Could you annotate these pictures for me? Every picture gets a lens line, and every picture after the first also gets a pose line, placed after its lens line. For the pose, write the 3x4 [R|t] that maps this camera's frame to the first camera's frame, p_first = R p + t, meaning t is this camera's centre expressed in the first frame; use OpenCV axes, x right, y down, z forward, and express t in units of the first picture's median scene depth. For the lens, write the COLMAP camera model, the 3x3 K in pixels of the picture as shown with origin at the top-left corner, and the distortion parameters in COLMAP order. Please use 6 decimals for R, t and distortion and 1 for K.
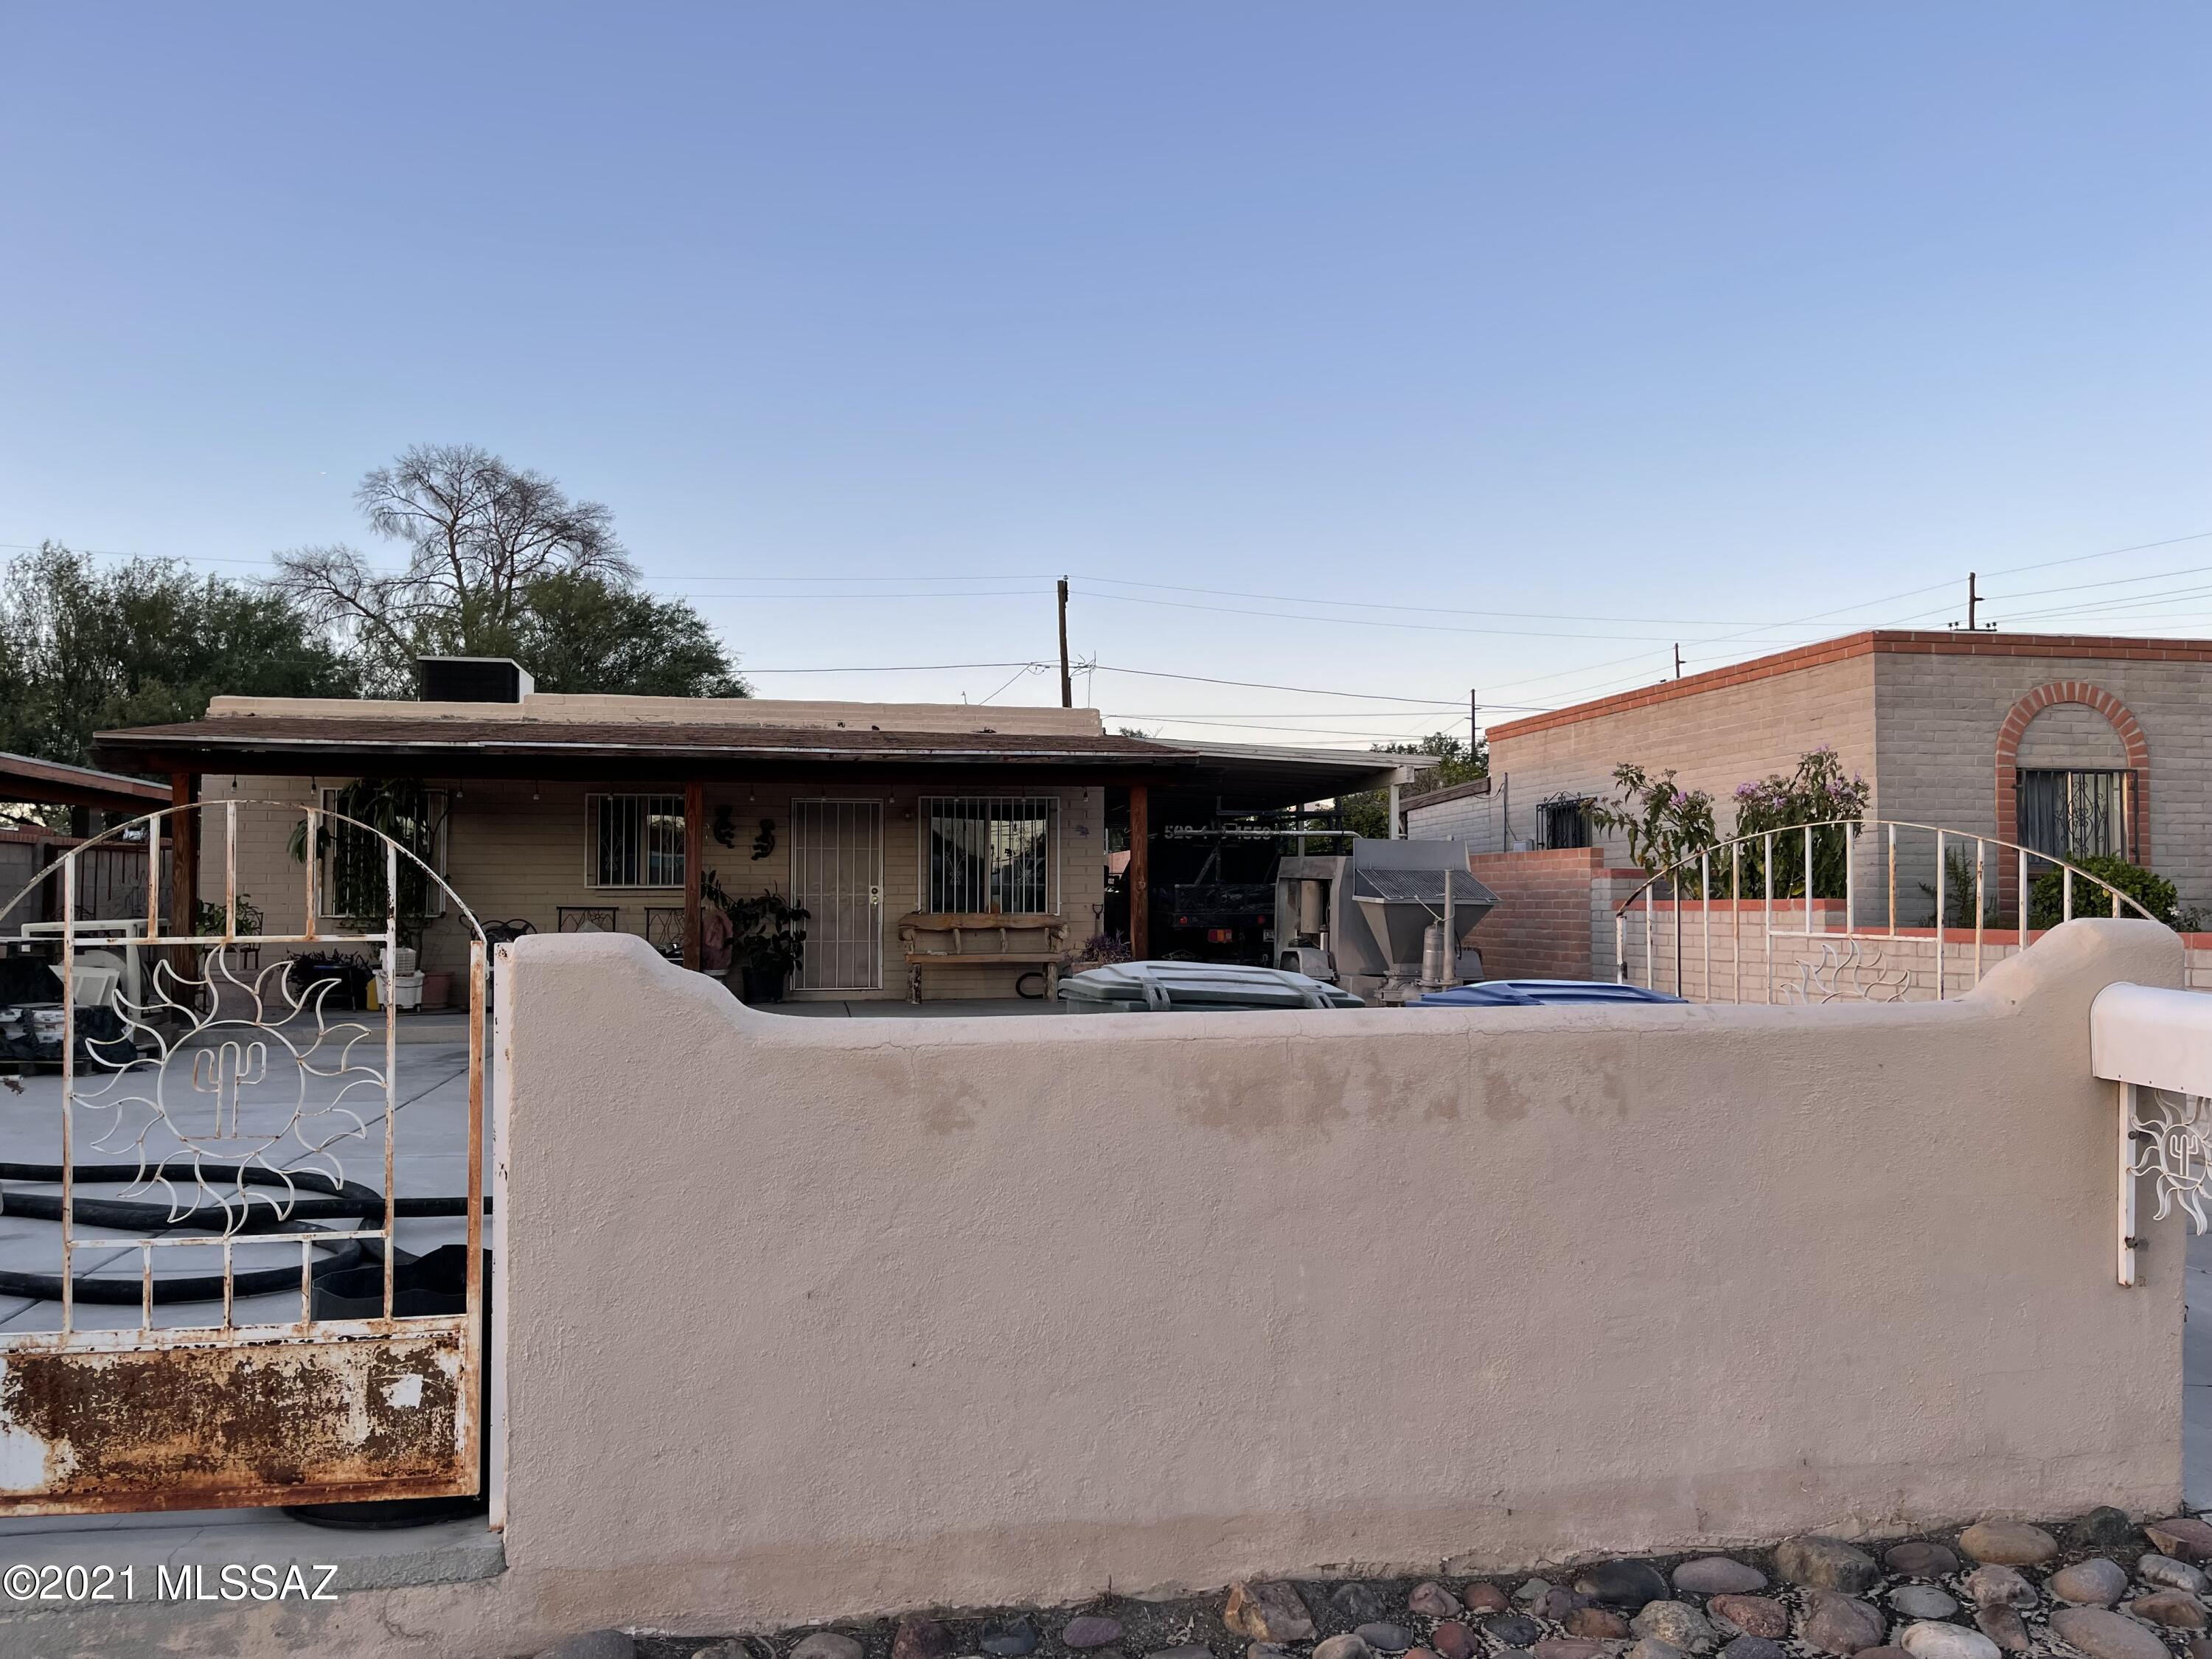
lens RADIAL K [[1663.0, 0, 1108.5], [0, 1663.0, 840.7], [0, 0, 1]] dist [0.062257, -0.088717]
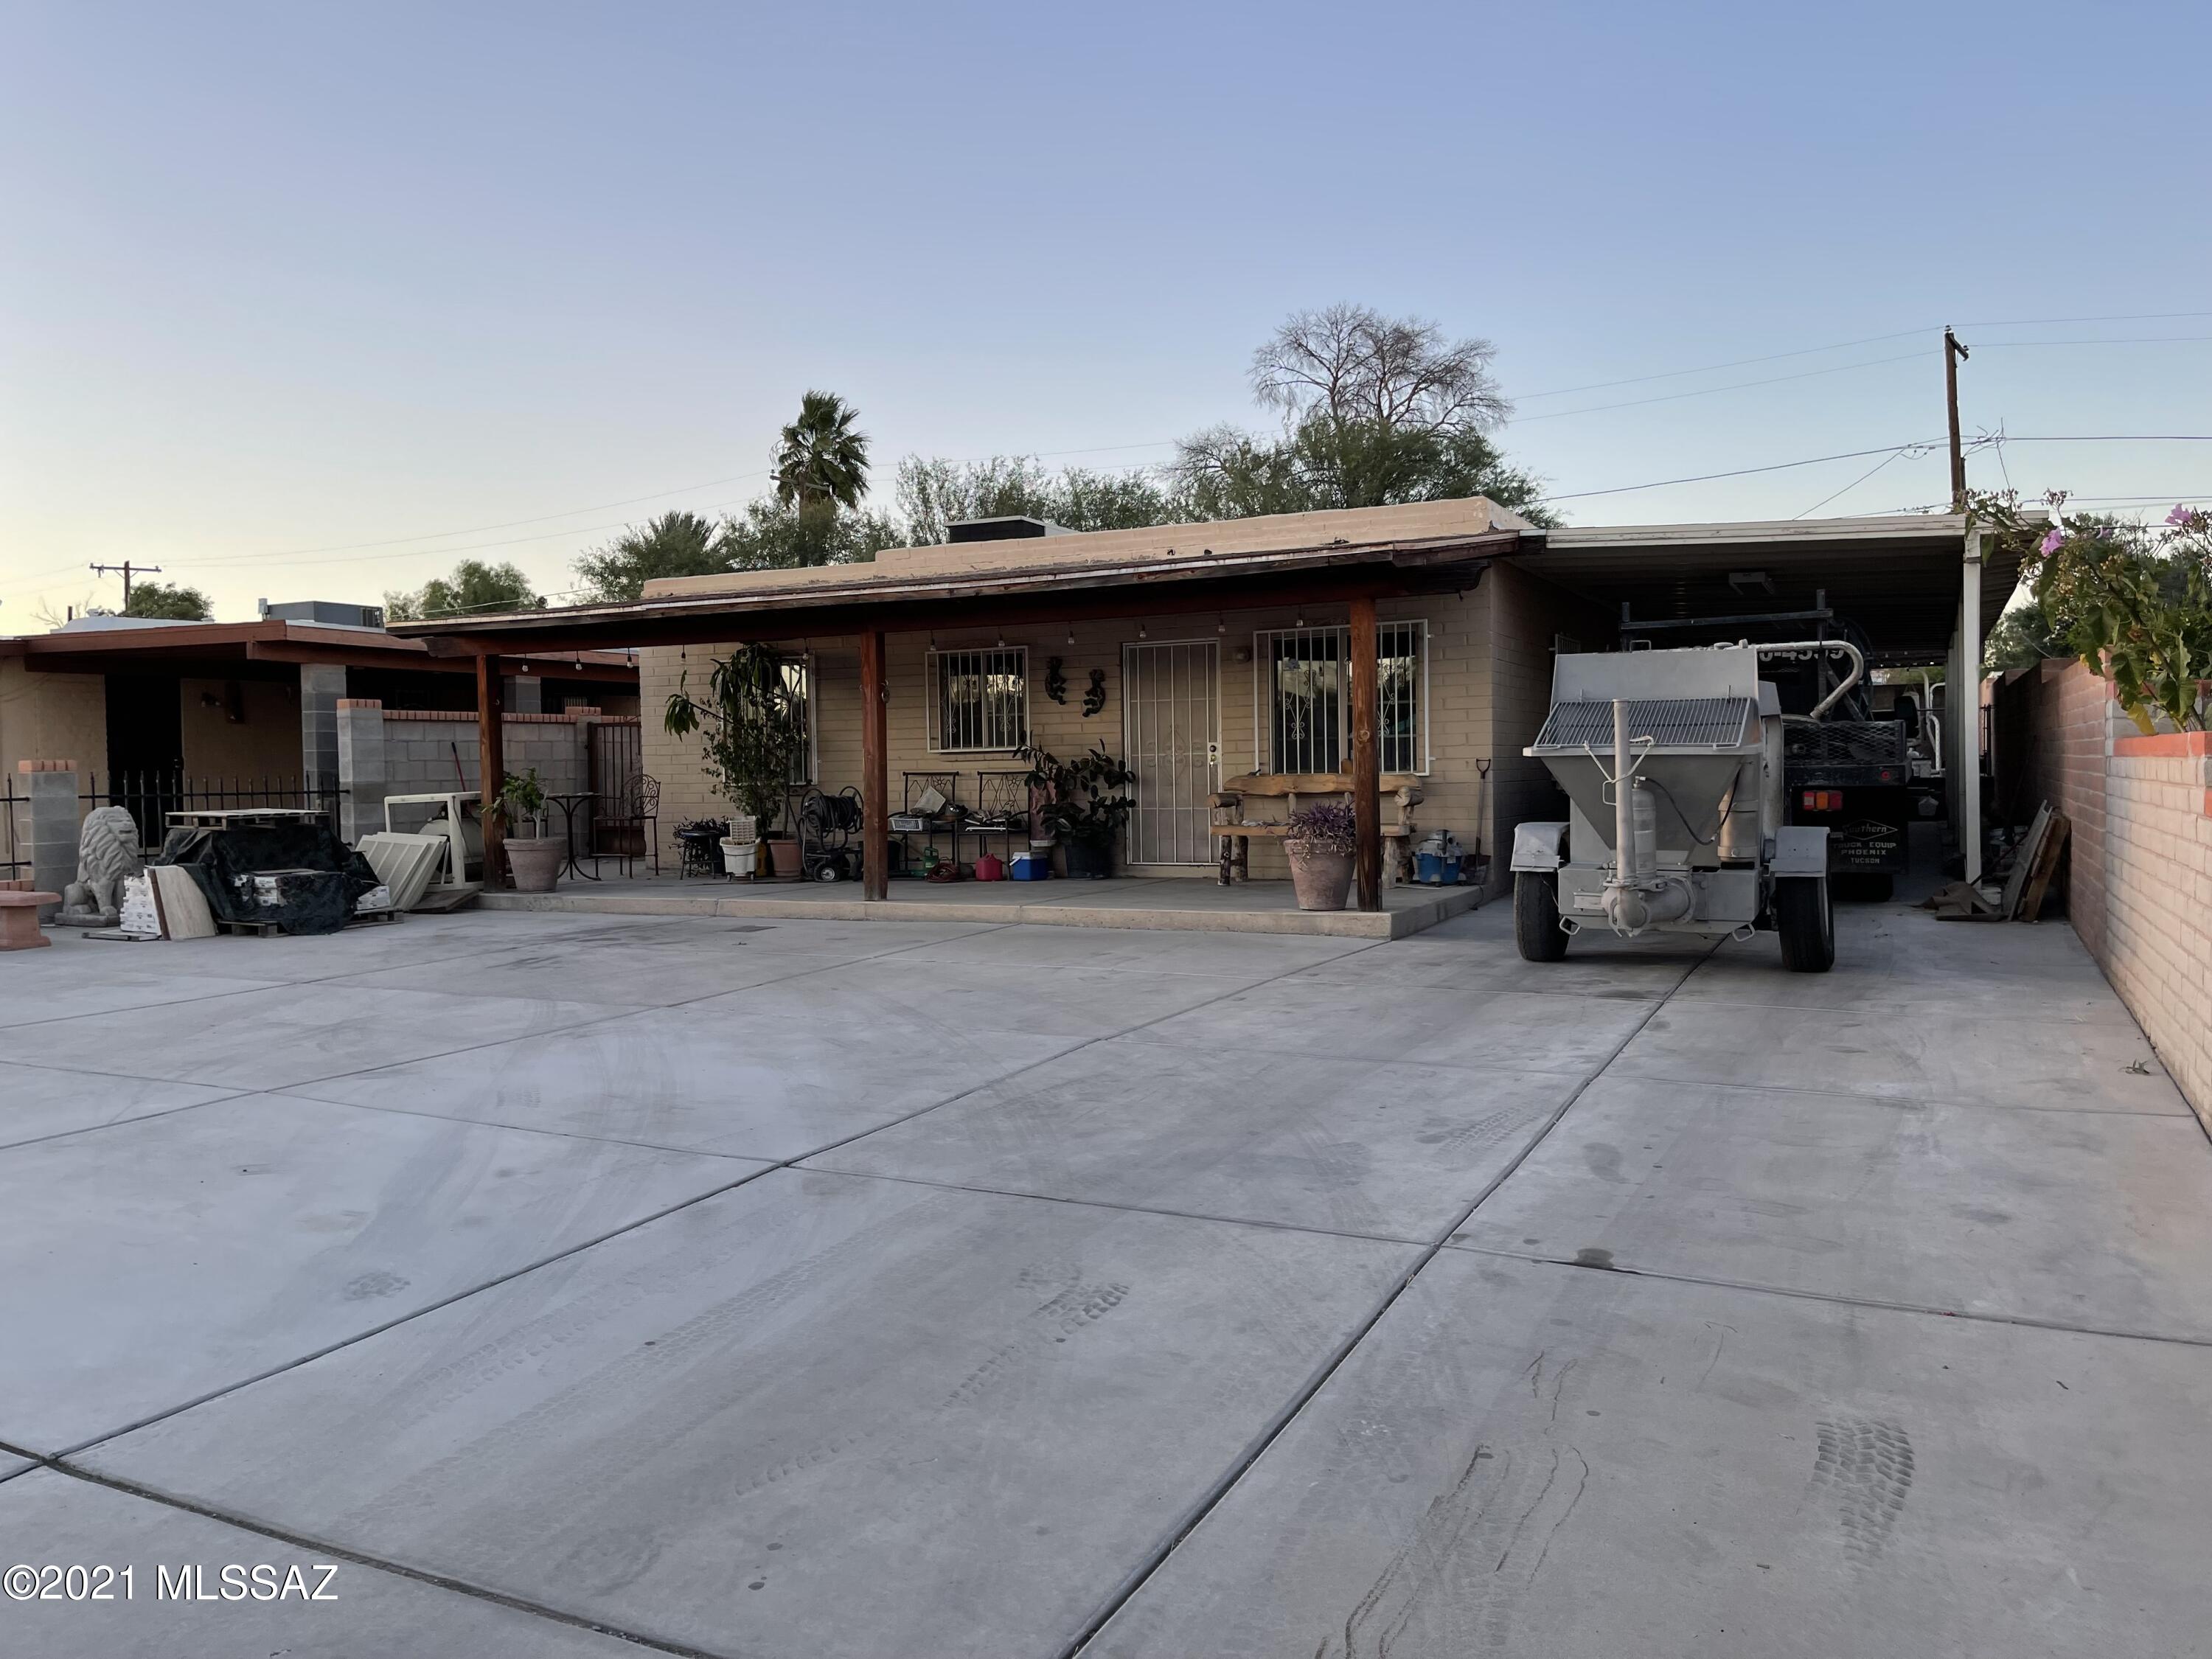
lens RADIAL K [[1663.0, 0, 1104.3], [0, 1663.0, 820.0], [0, 0, 1]] dist [0.062257, -0.088717]
pose [[0.799667, 0.002682, -0.600438, 0.318818], [0.042987, 0.997168, 0.061704, 0.012104], [0.598903, -0.075154, 0.797288, 0.296284]]
